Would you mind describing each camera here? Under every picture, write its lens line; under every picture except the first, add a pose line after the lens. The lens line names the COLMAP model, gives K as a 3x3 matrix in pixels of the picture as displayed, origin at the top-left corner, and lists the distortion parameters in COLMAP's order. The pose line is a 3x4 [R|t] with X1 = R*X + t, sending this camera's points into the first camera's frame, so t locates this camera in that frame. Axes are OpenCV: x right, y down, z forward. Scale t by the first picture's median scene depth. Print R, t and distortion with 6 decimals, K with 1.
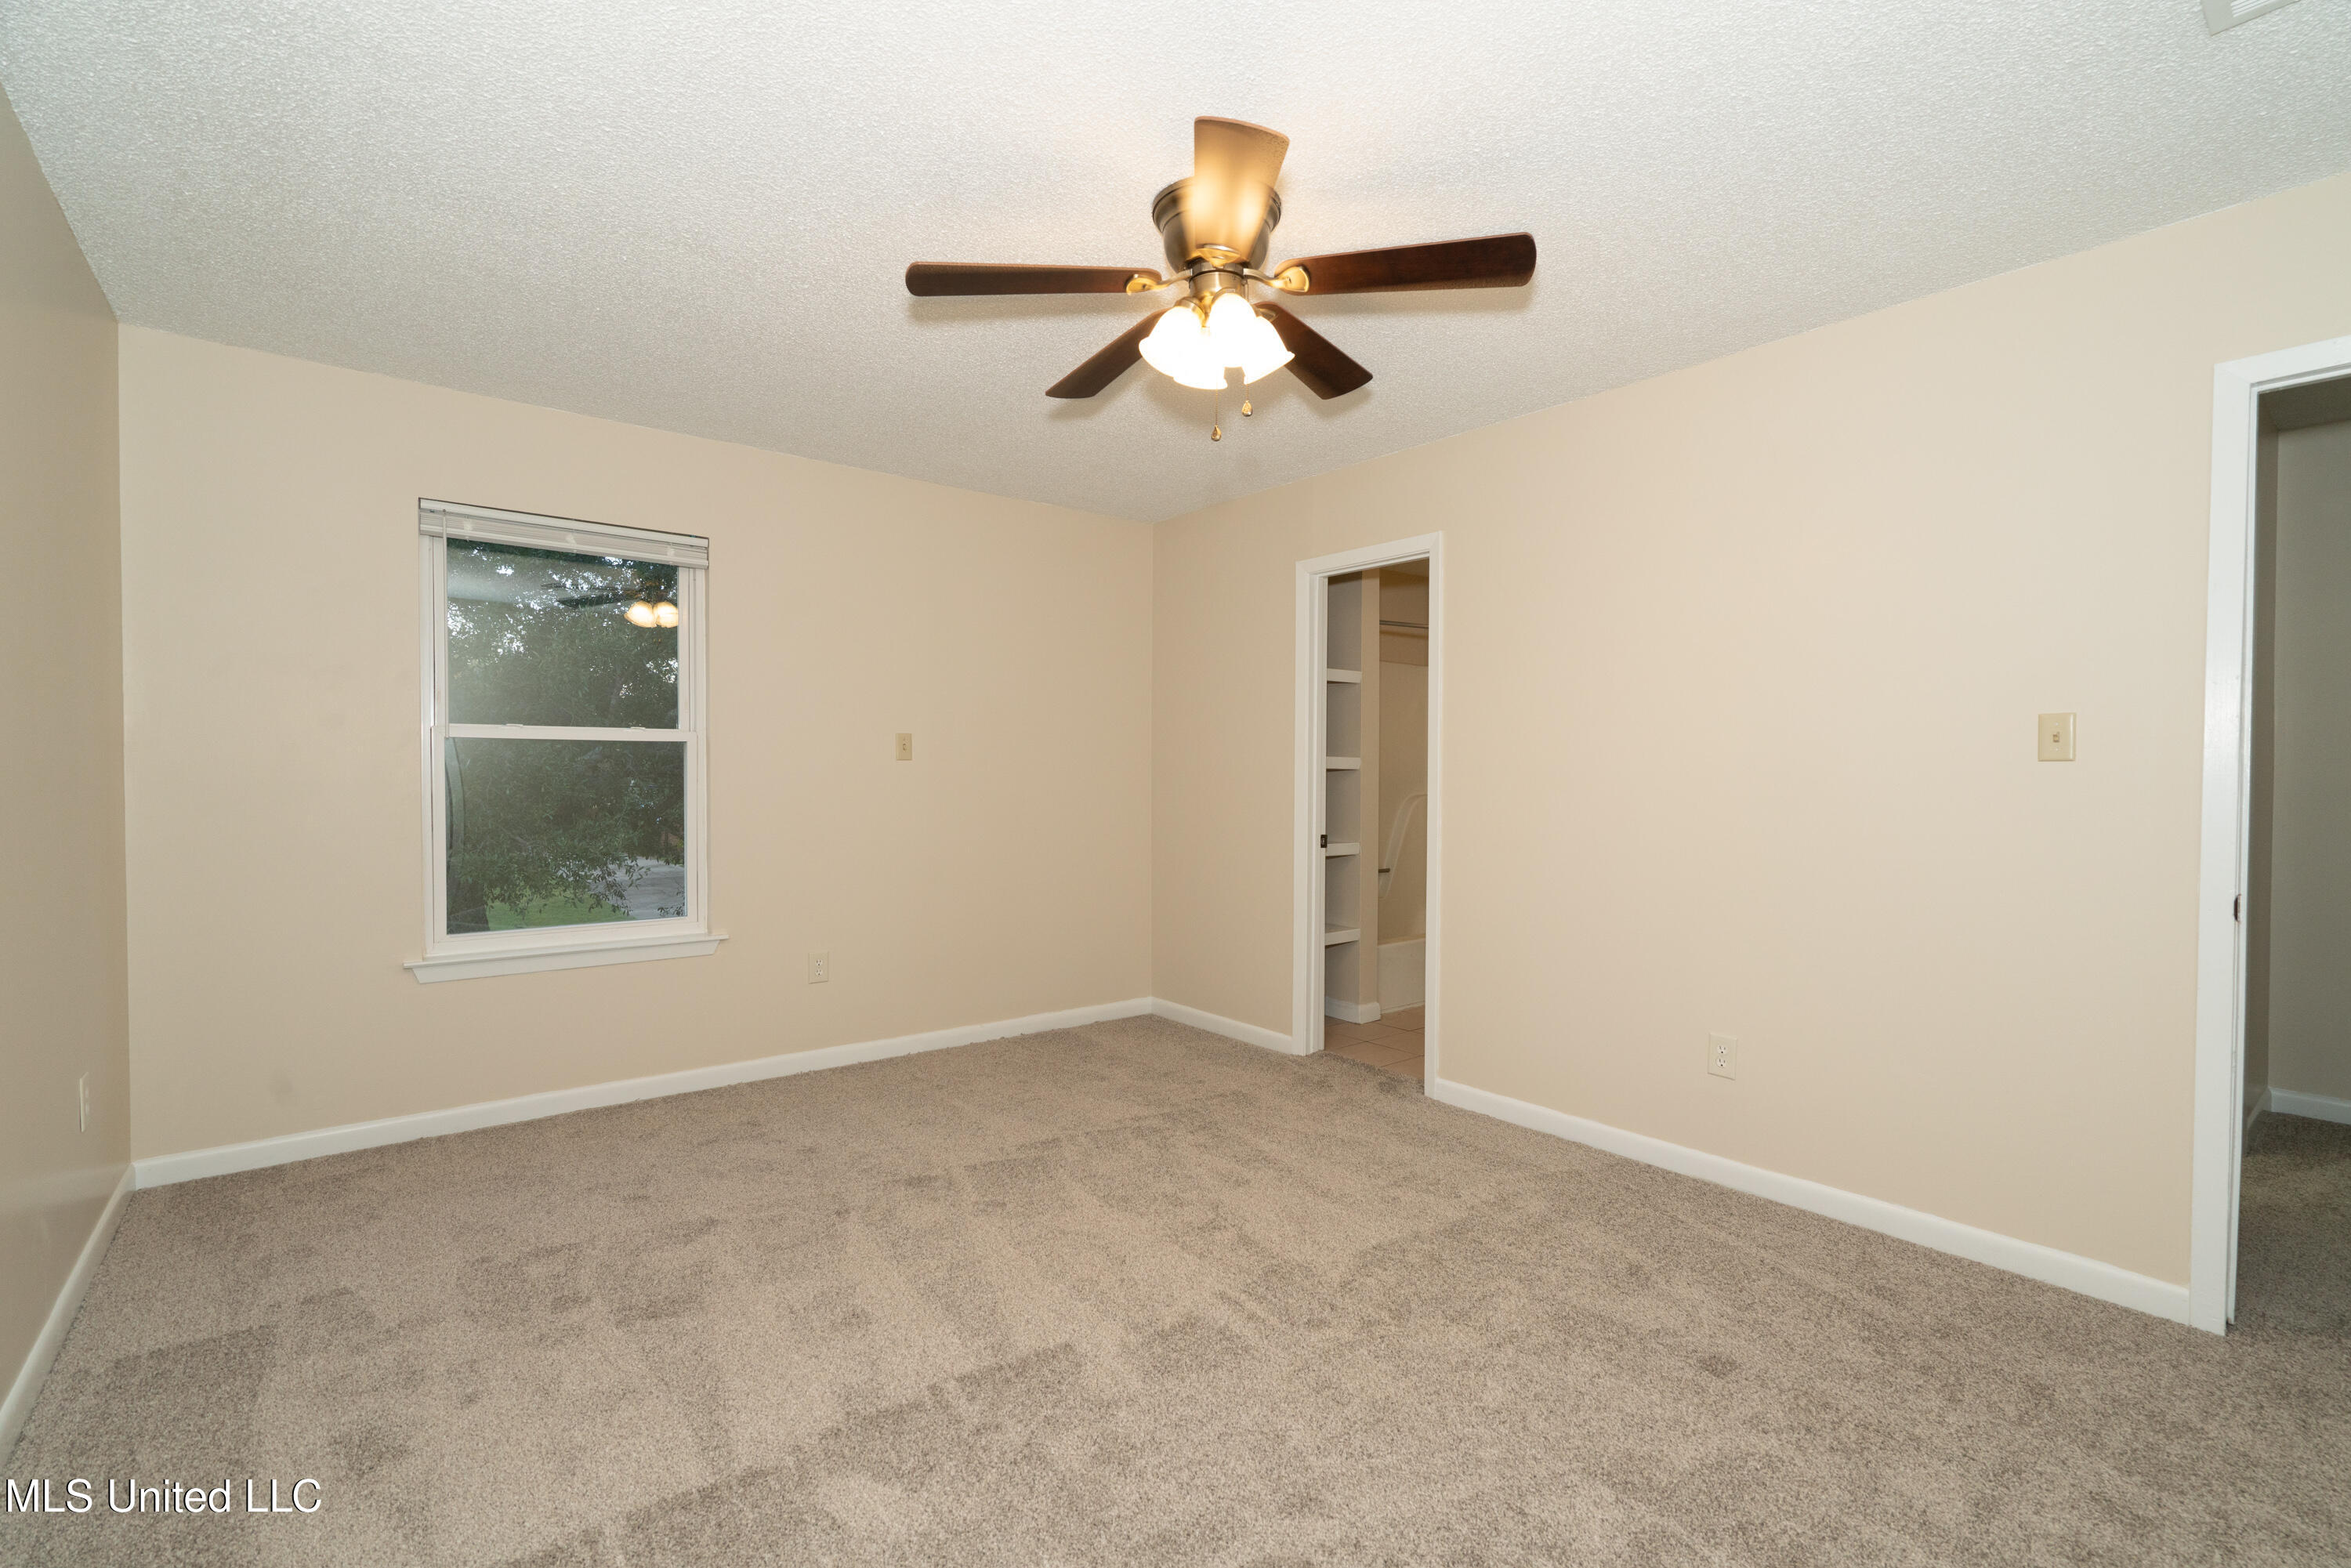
lens RADIAL K [[1065.2, 0, 1170.3], [0, 1065.2, 786.1], [0, 0, 1]] dist [-0.006902, 0.001573]
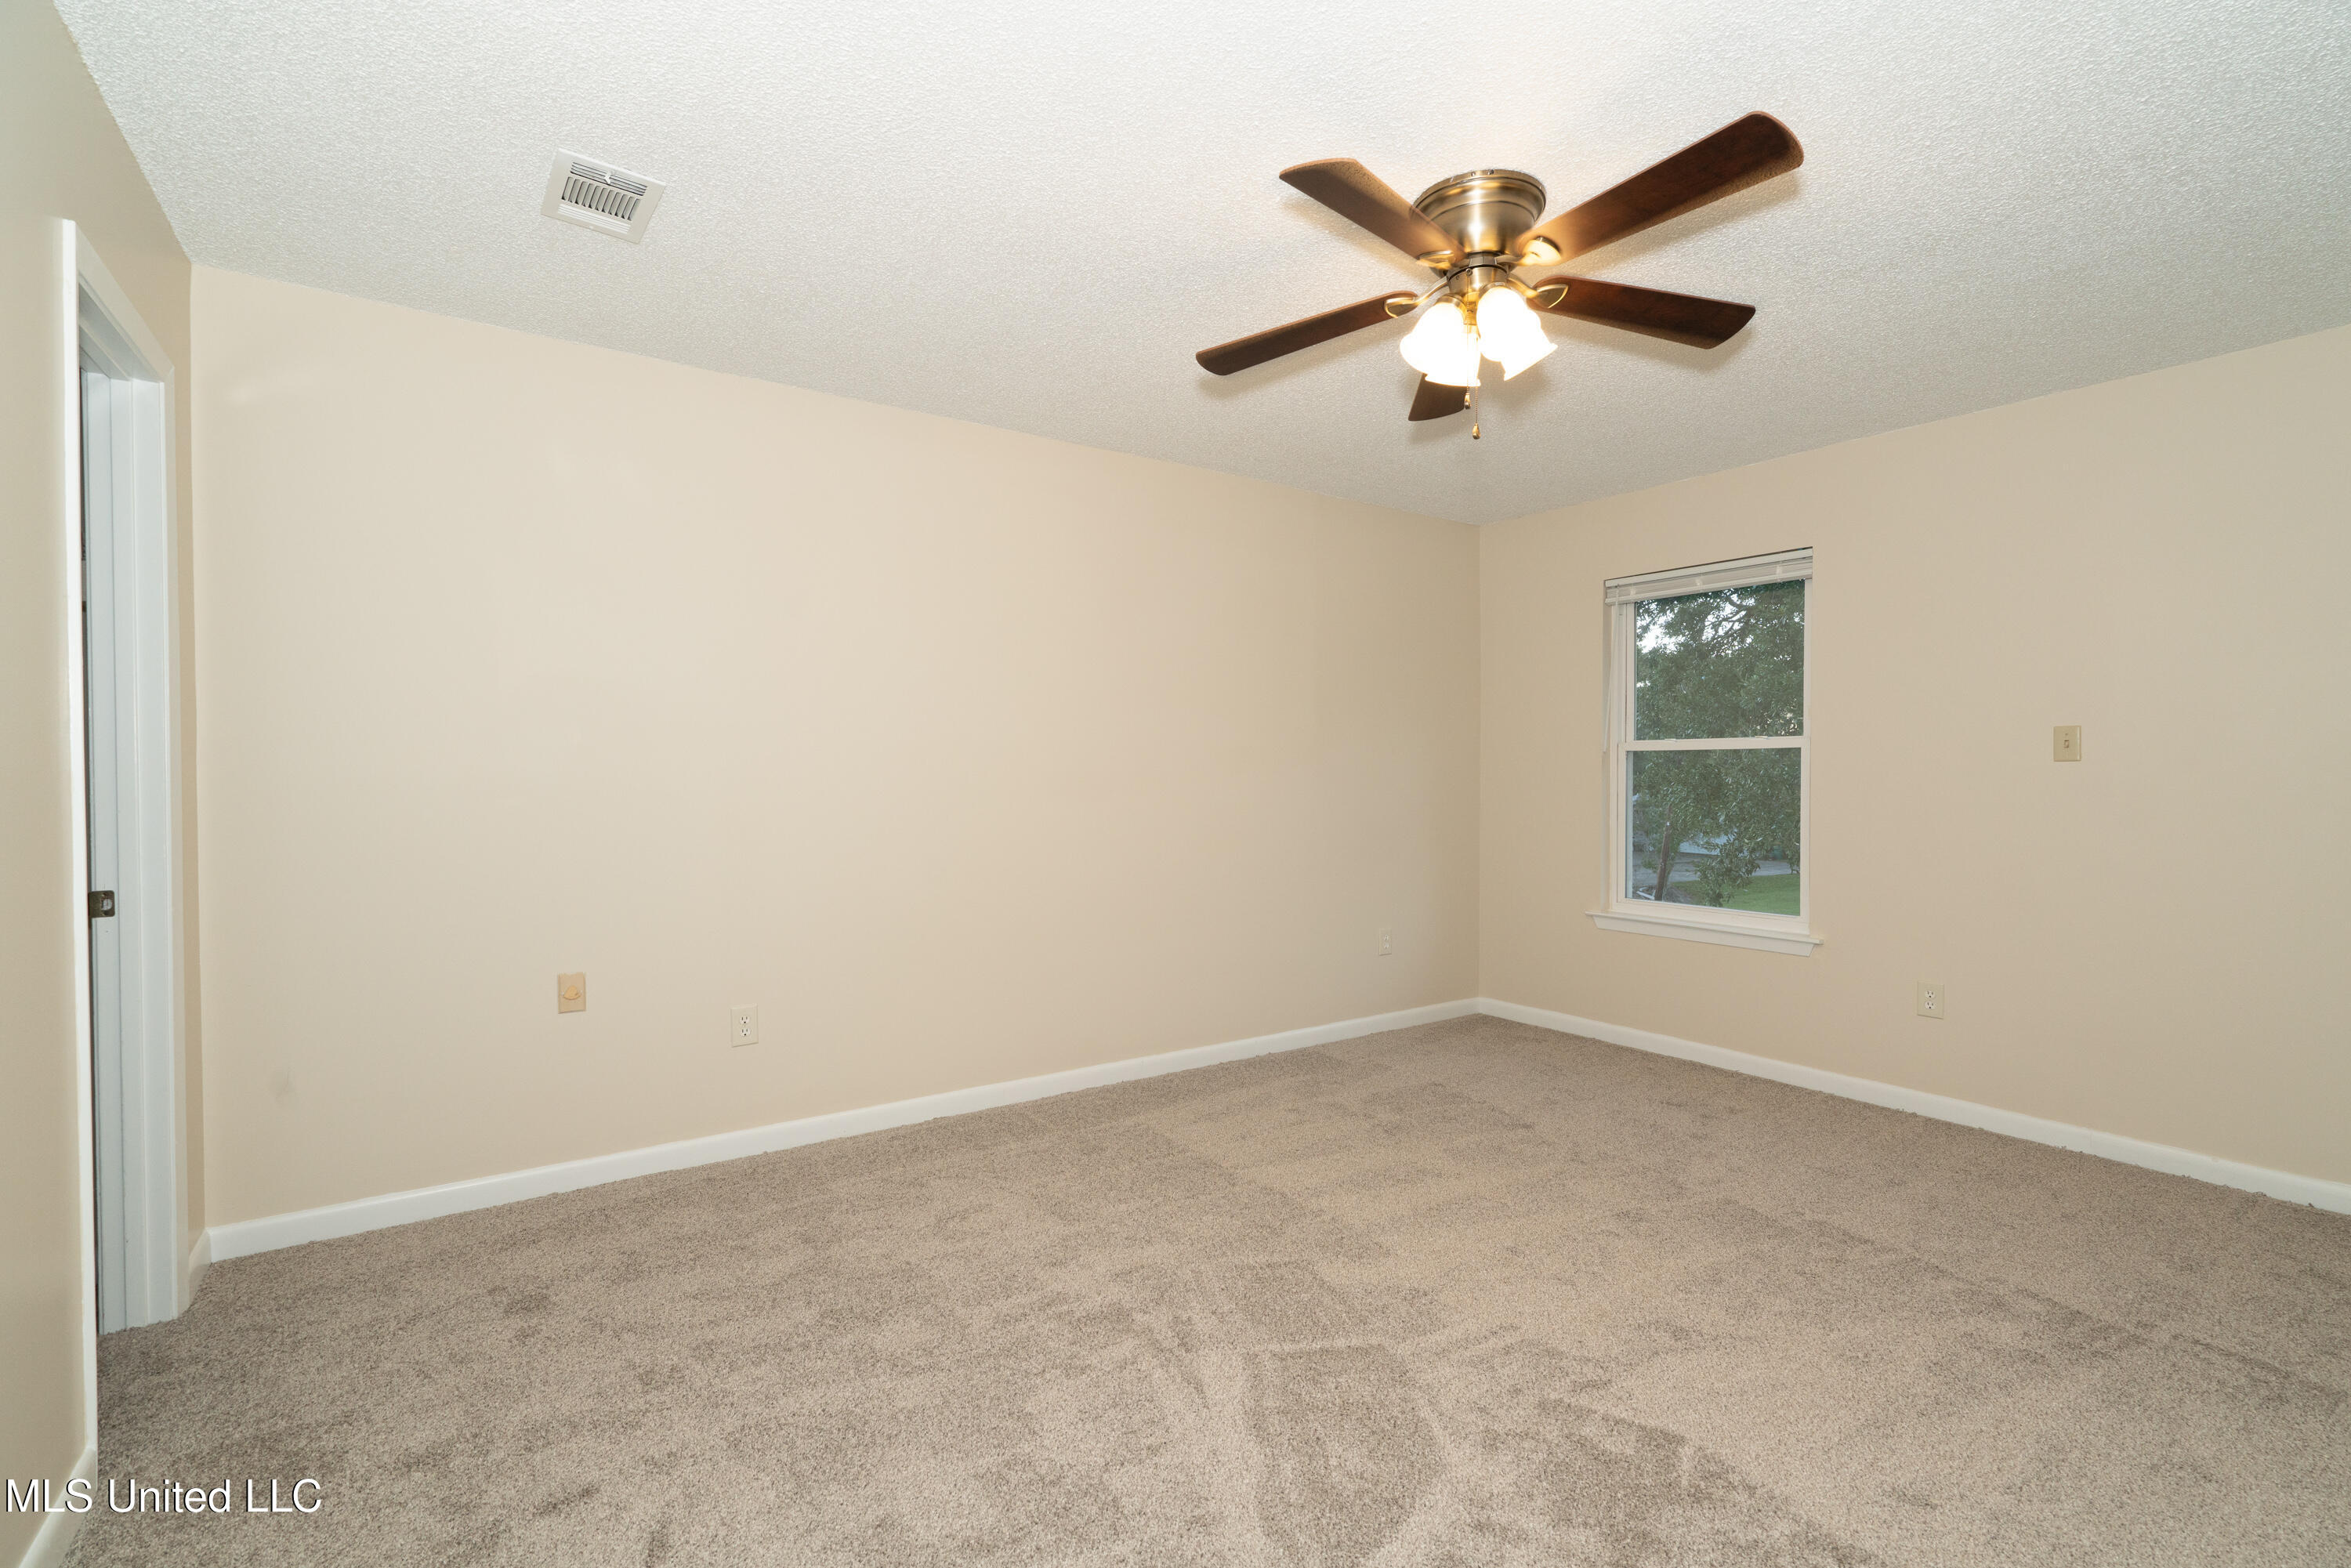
lens RADIAL K [[1065.2, 0, 1170.8], [0, 1065.2, 783.0], [0, 0, 1]] dist [-0.006902, 0.001573]
pose [[-0.087829, 0.007663, -0.996106, 0.814721], [-0.009563, 0.999918, 0.008536, -0.013300], [0.996090, 0.010276, -0.087749, 0.616311]]
